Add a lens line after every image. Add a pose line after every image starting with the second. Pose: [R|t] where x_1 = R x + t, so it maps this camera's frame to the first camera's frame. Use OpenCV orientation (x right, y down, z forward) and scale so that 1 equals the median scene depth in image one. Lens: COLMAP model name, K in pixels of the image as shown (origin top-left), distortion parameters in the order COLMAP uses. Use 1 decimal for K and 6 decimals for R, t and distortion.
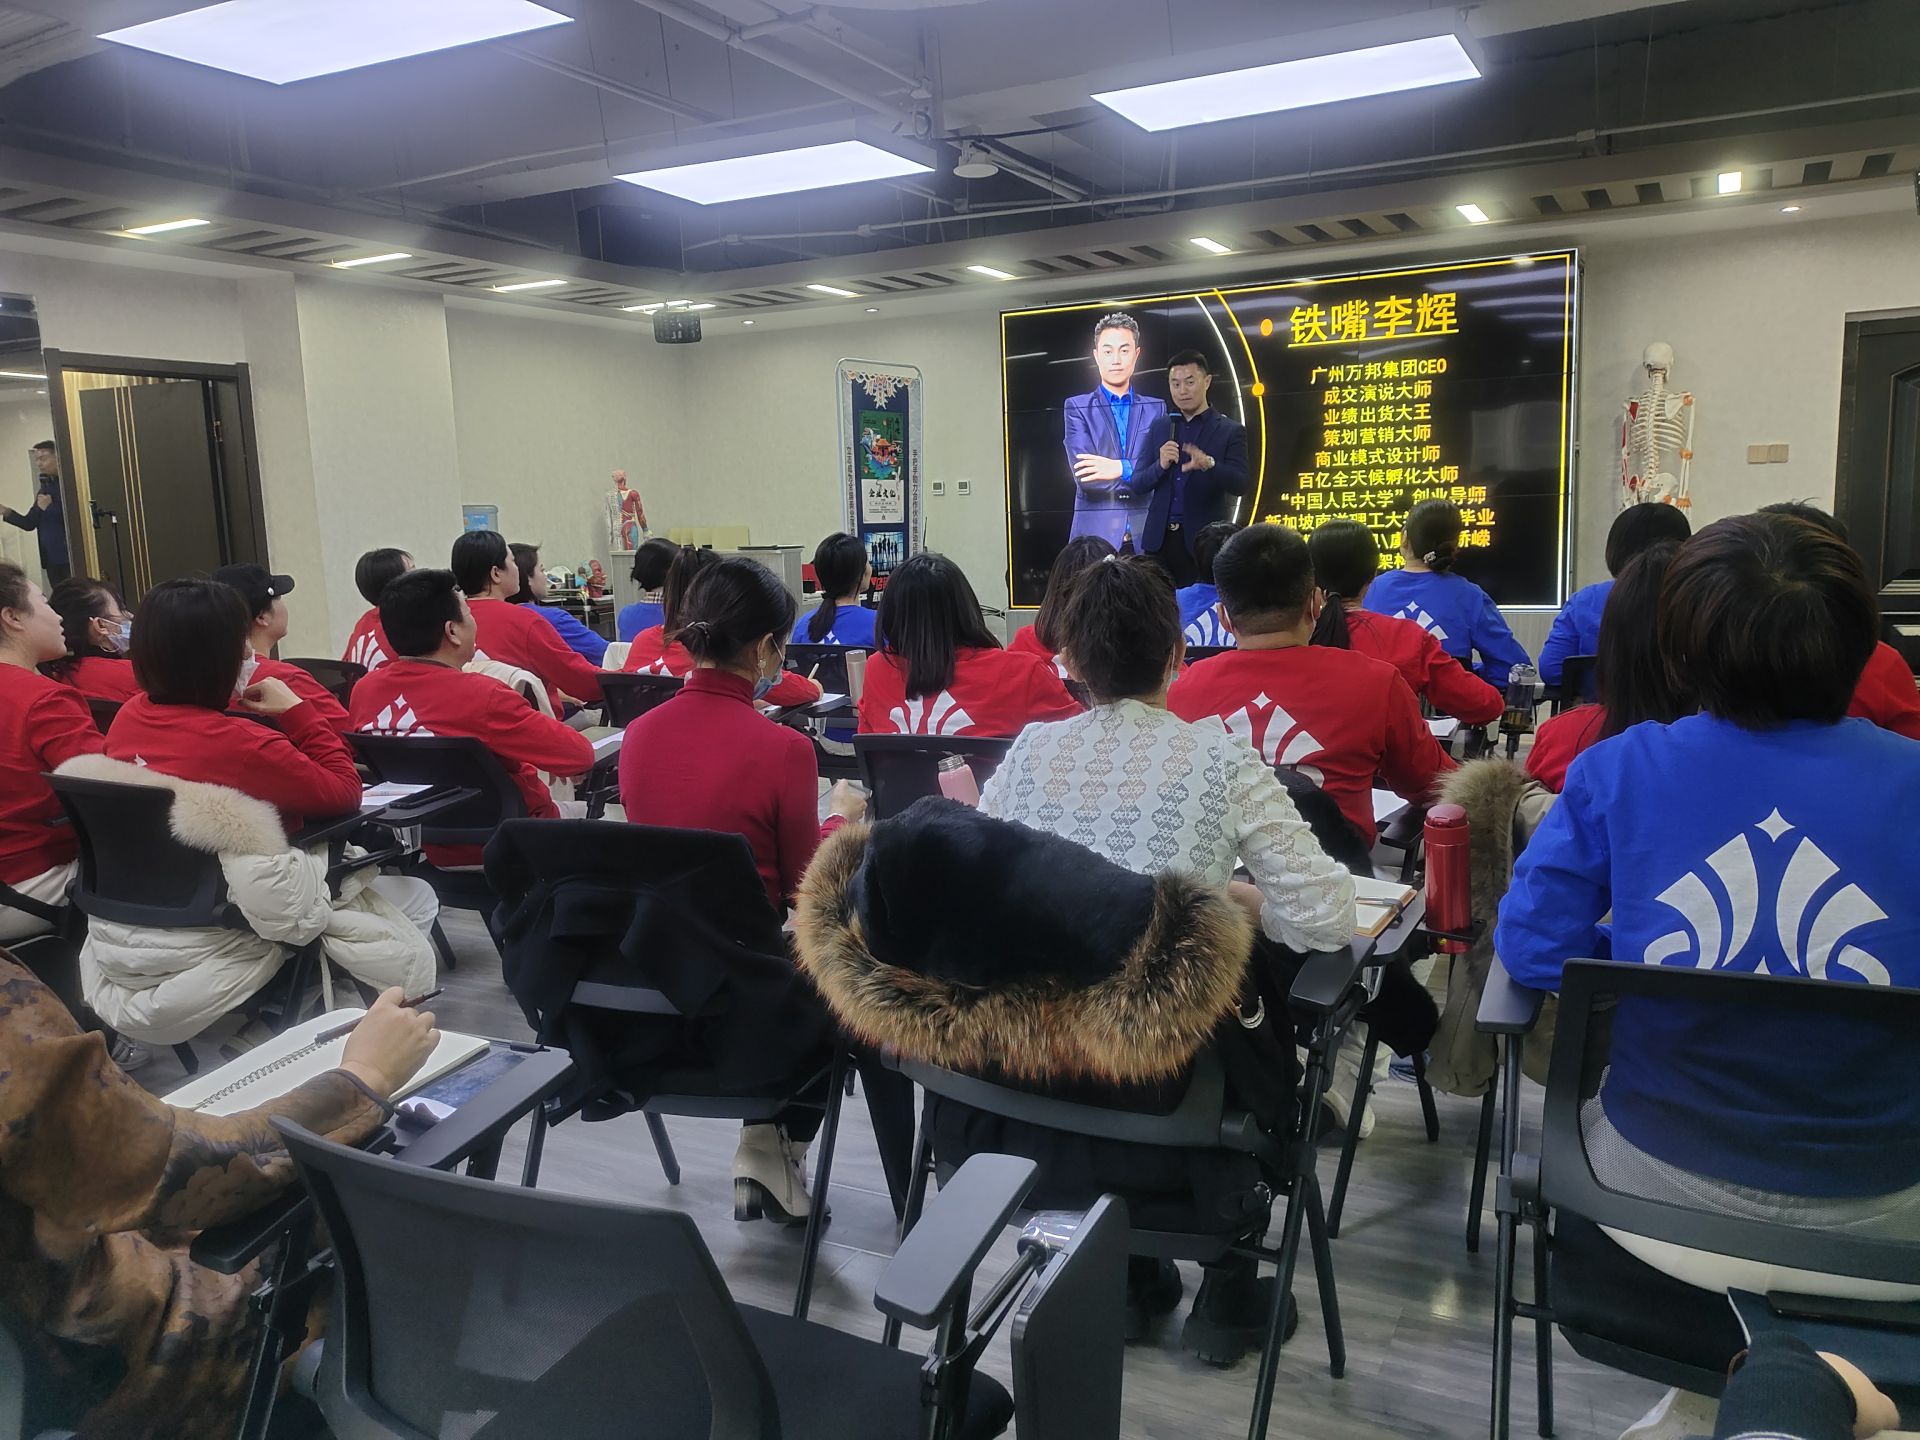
lens RADIAL K [[1461.8, 0, 960.0], [0, 1461.8, 720.0], [0, 0, 1]] dist [0.061353, -0.063185]
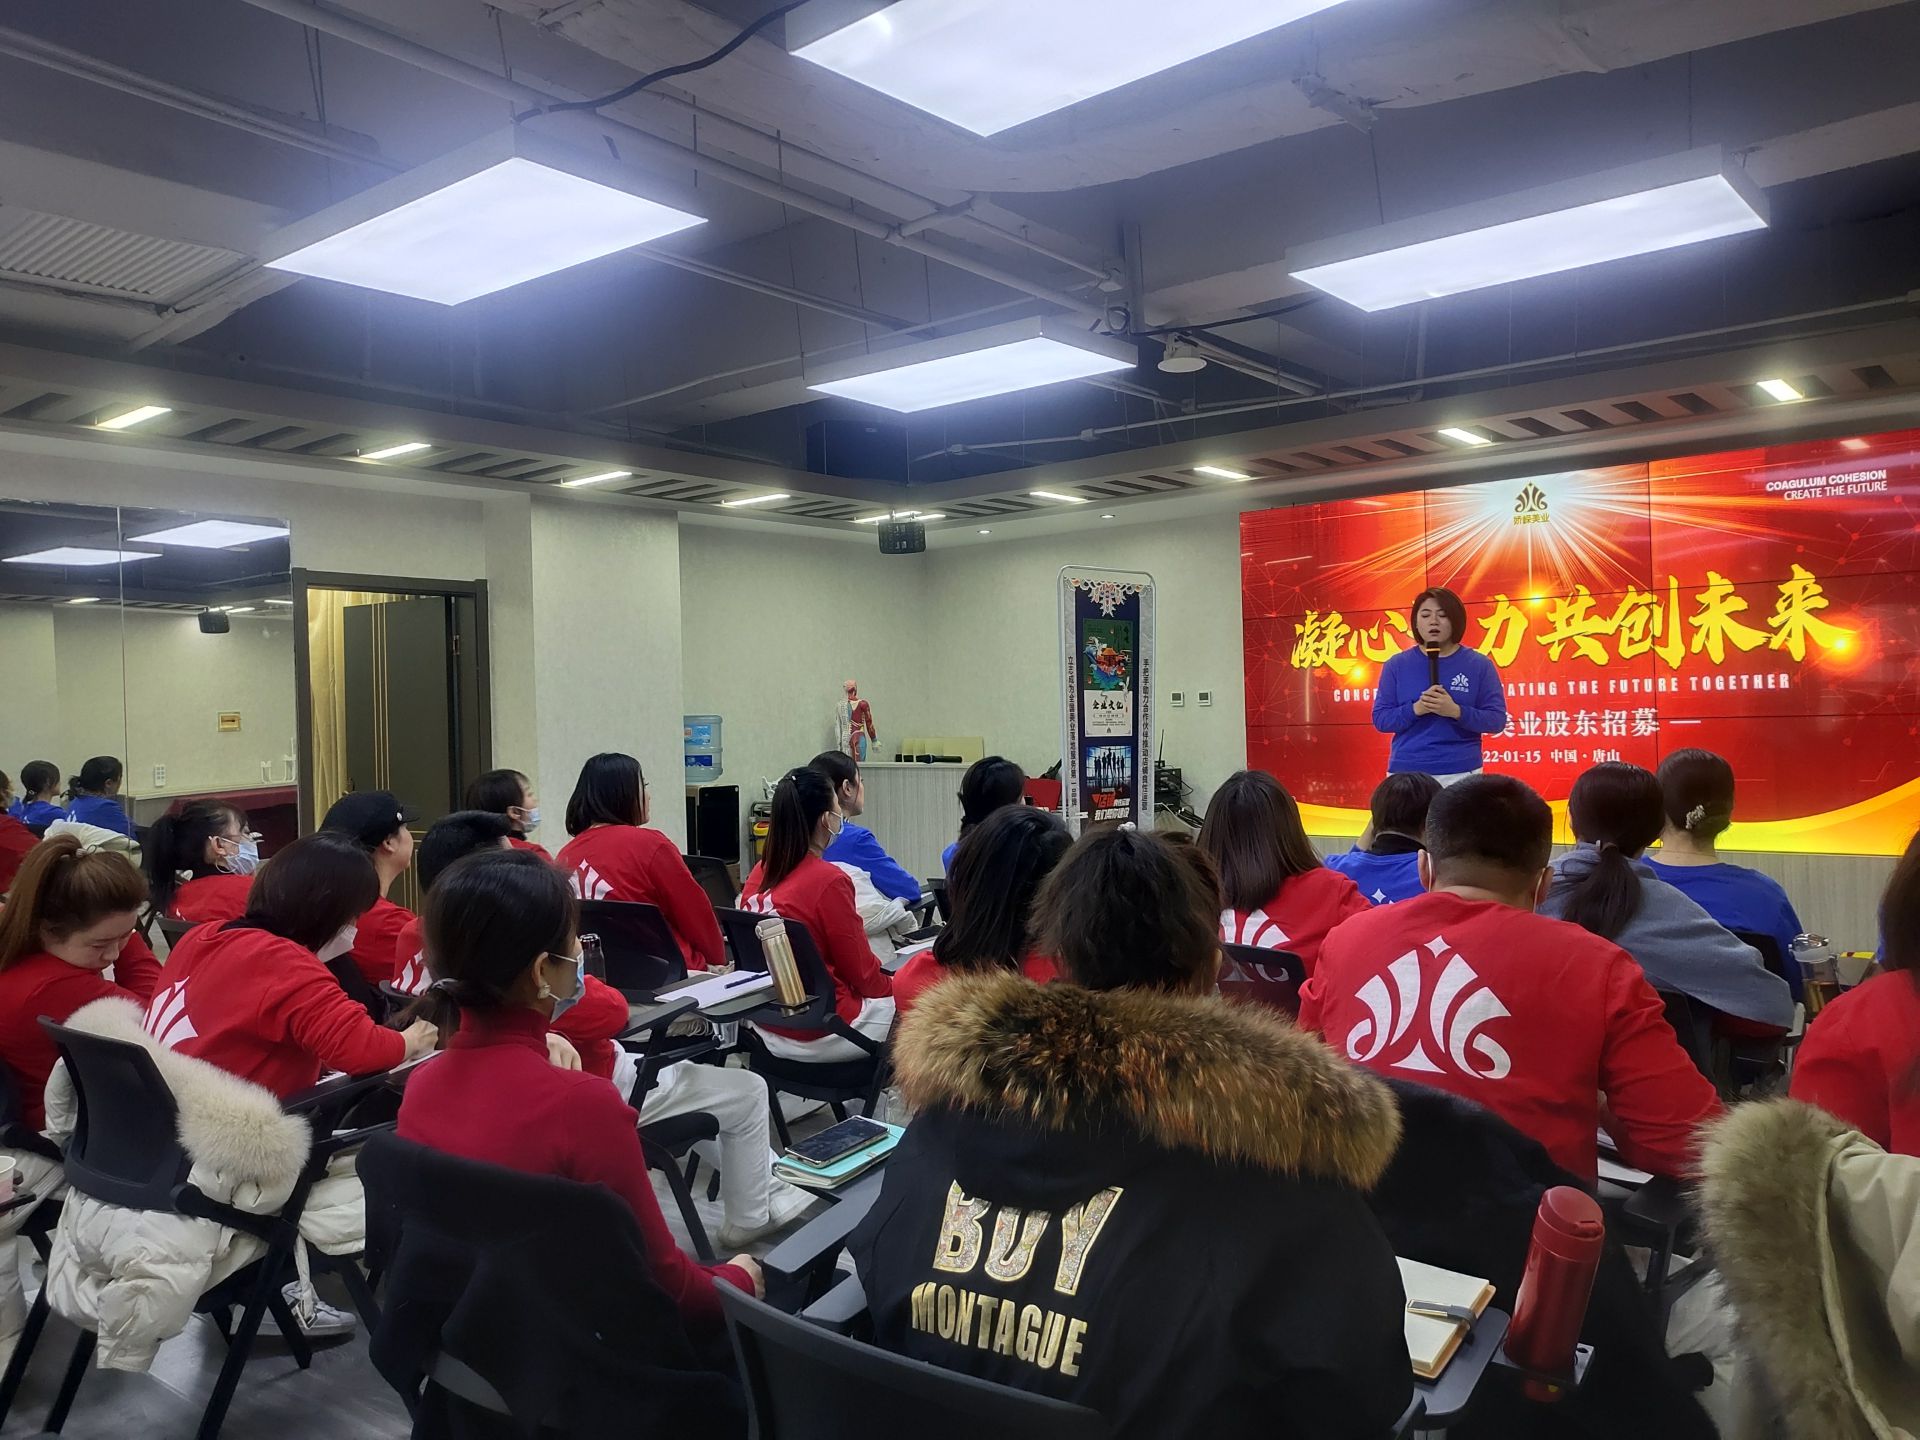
lens RADIAL K [[1461.8, 0, 960.0], [0, 1461.8, 720.0], [0, 0, 1]] dist [0.061353, -0.063185]
pose [[0.979177, 0.007693, -0.202863, 0.049666], [-0.035623, 0.990288, -0.134391, -0.018471], [0.199859, 0.138819, 0.969941, 0.085732]]
